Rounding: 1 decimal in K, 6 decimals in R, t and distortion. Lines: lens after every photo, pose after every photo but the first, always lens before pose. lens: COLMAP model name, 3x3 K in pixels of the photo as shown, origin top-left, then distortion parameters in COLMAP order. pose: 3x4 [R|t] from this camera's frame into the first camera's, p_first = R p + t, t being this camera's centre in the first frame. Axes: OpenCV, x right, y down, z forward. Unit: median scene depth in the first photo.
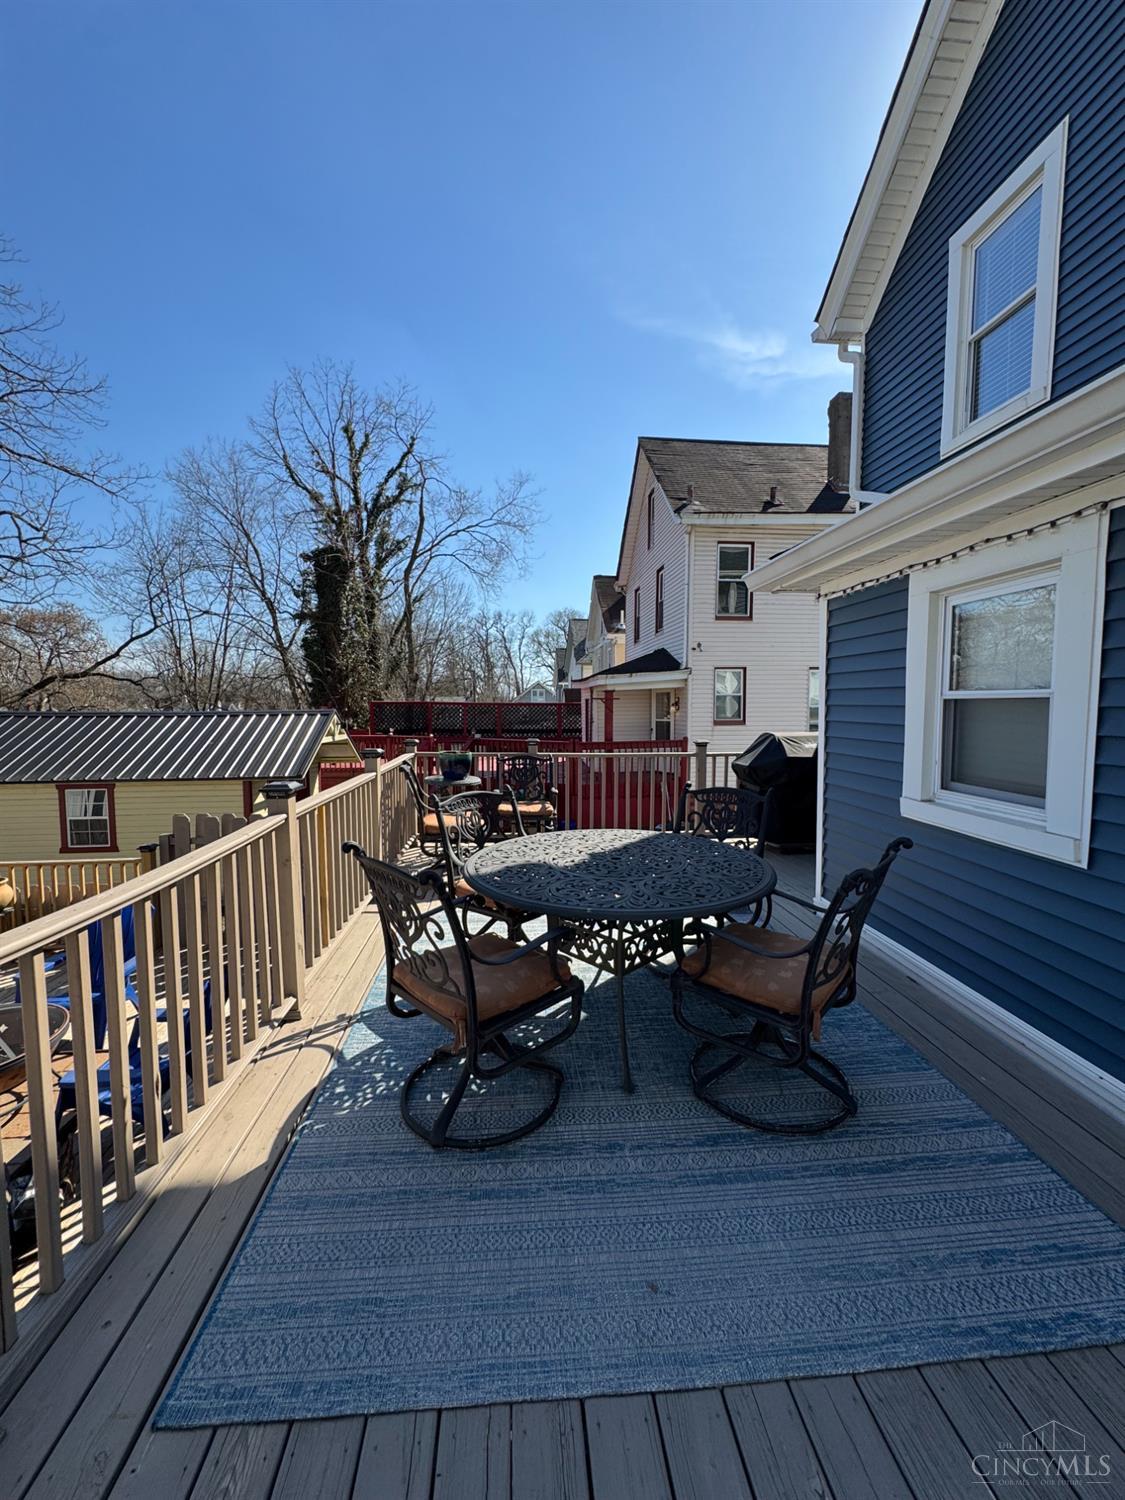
lens RADIAL K [[593.4, 0, 561.3], [0, 593.4, 752.6], [0, 0, 1]] dist [-0.003985, 0.000486]
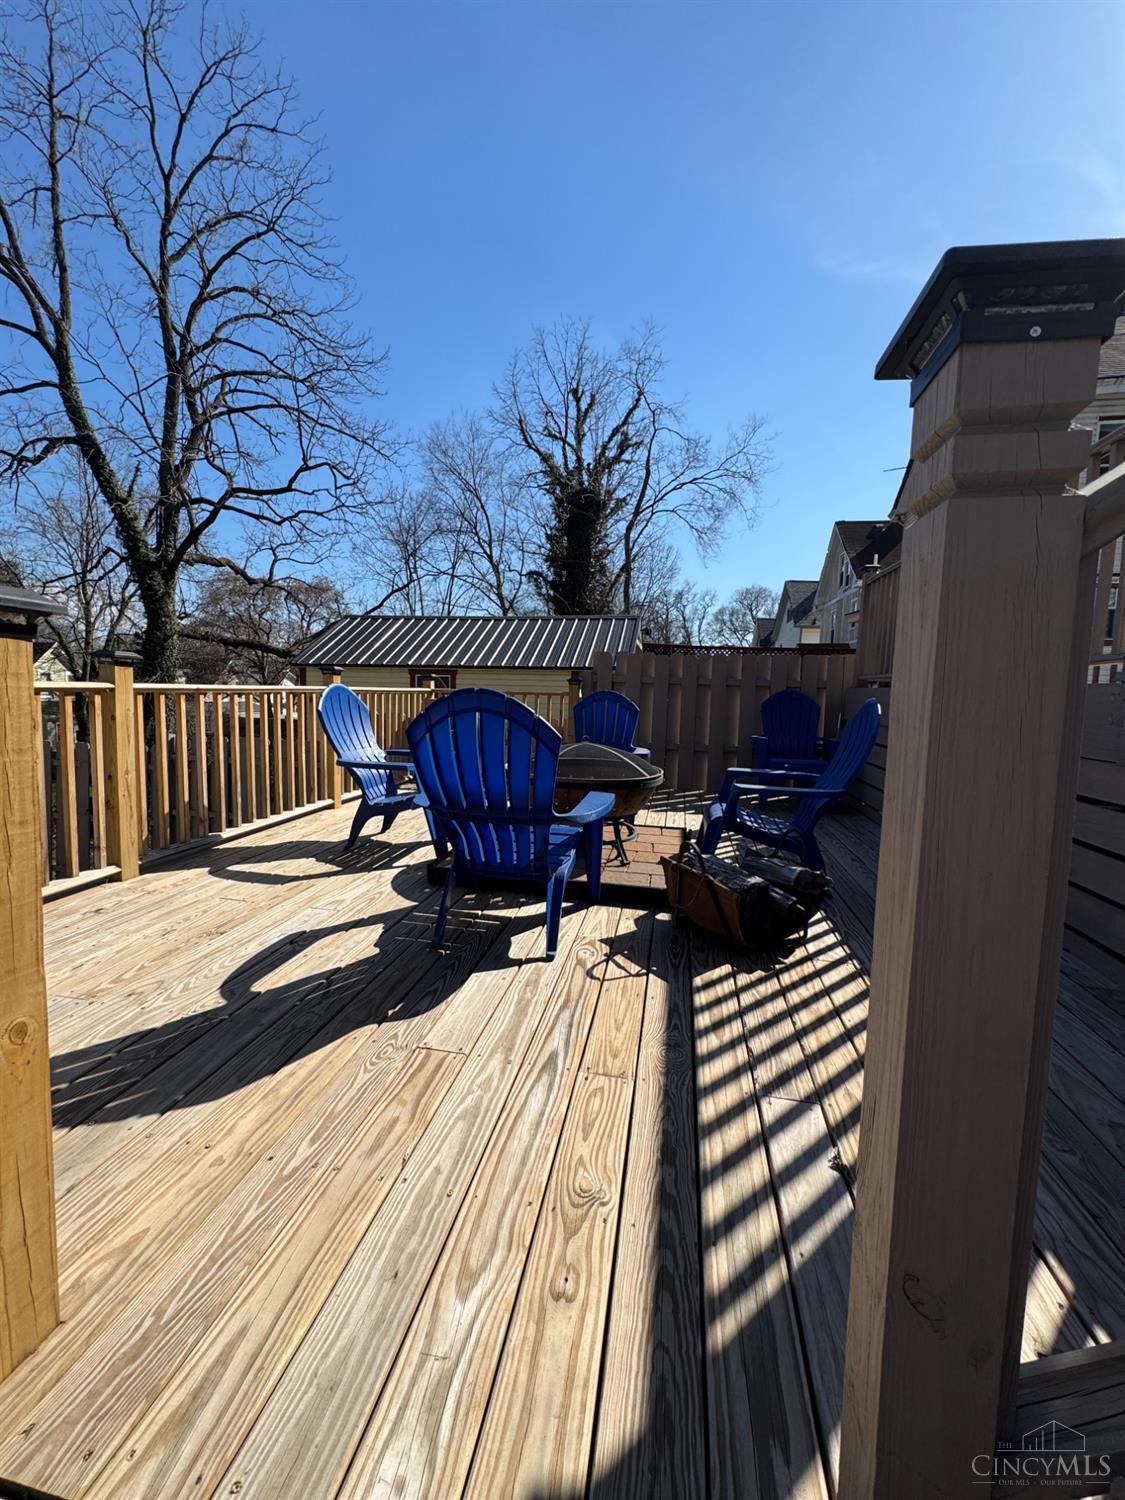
lens RADIAL K [[593.4, 0, 559.0], [0, 593.4, 753.7], [0, 0, 1]] dist [-0.003985, 0.000486]
pose [[0.964039, 0.053762, -0.260267, -0.094531], [-0.049064, 0.998495, 0.024518, 0.053776], [0.261194, -0.010867, 0.965225, 0.005219]]
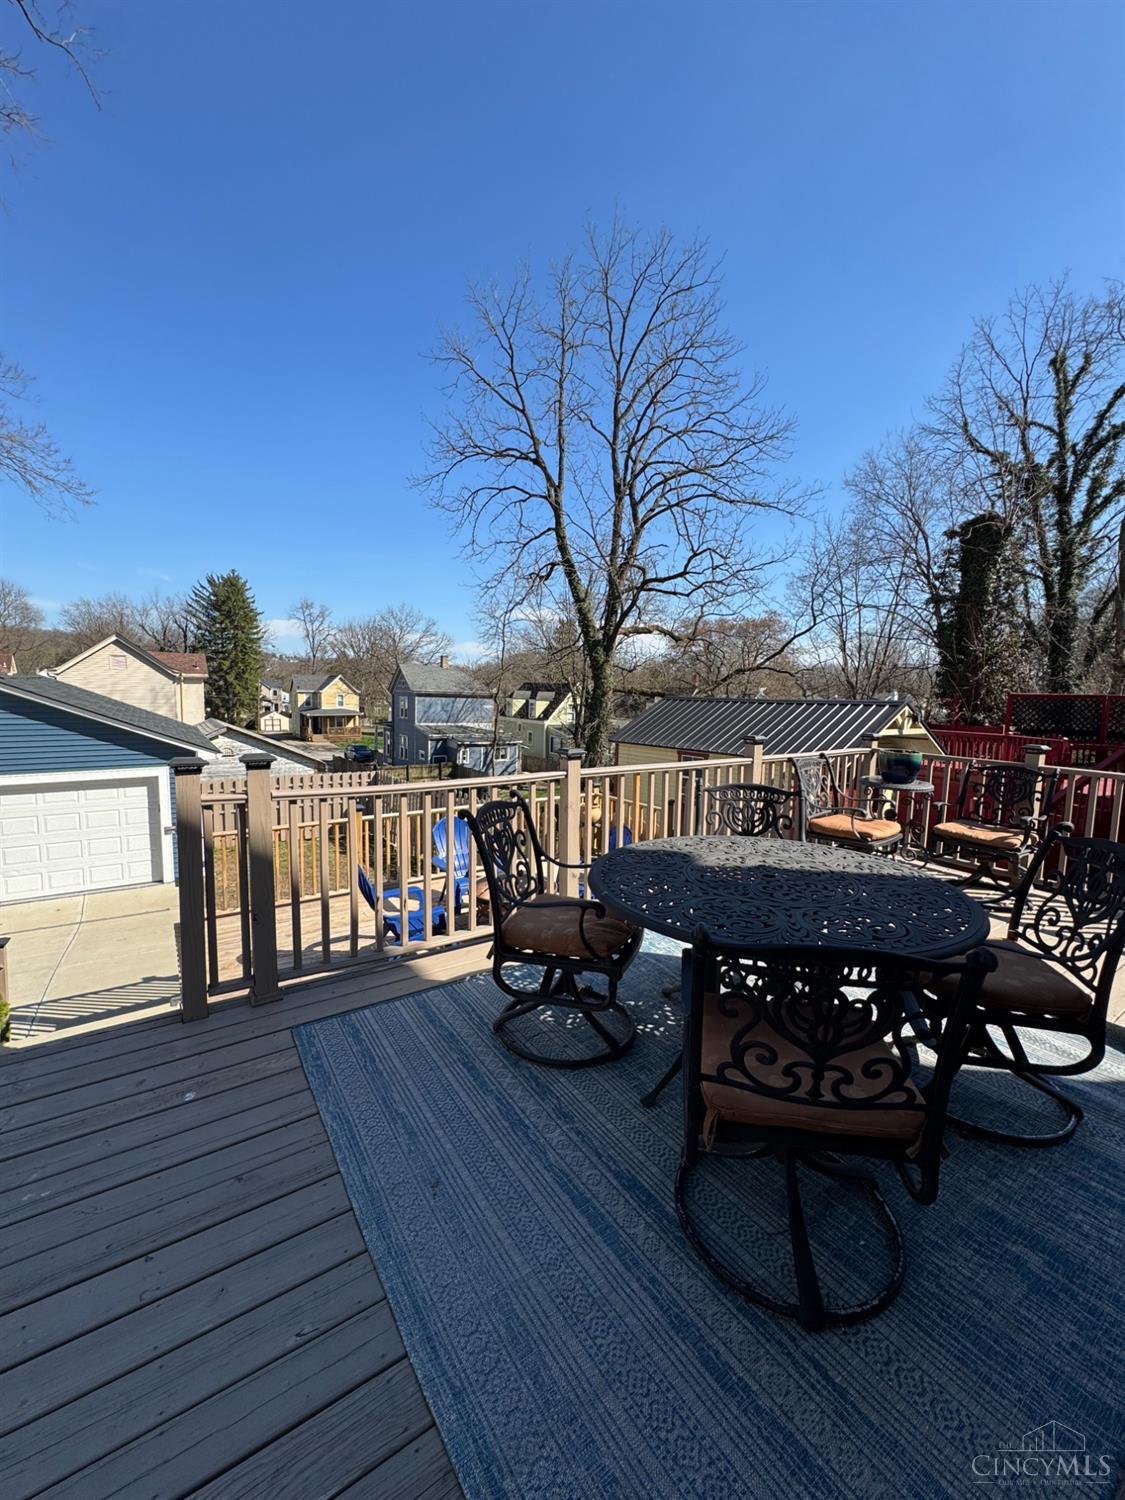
lens RADIAL K [[593.4, 0, 562.1], [0, 593.4, 751.2], [0, 0, 1]] dist [-0.003985, 0.000486]
pose [[0.493576, 0.097432, -0.864228, 0.060383], [-0.086695, 0.994267, 0.062579, -0.002147], [0.865371, 0.044037, 0.499193, 0.029586]]
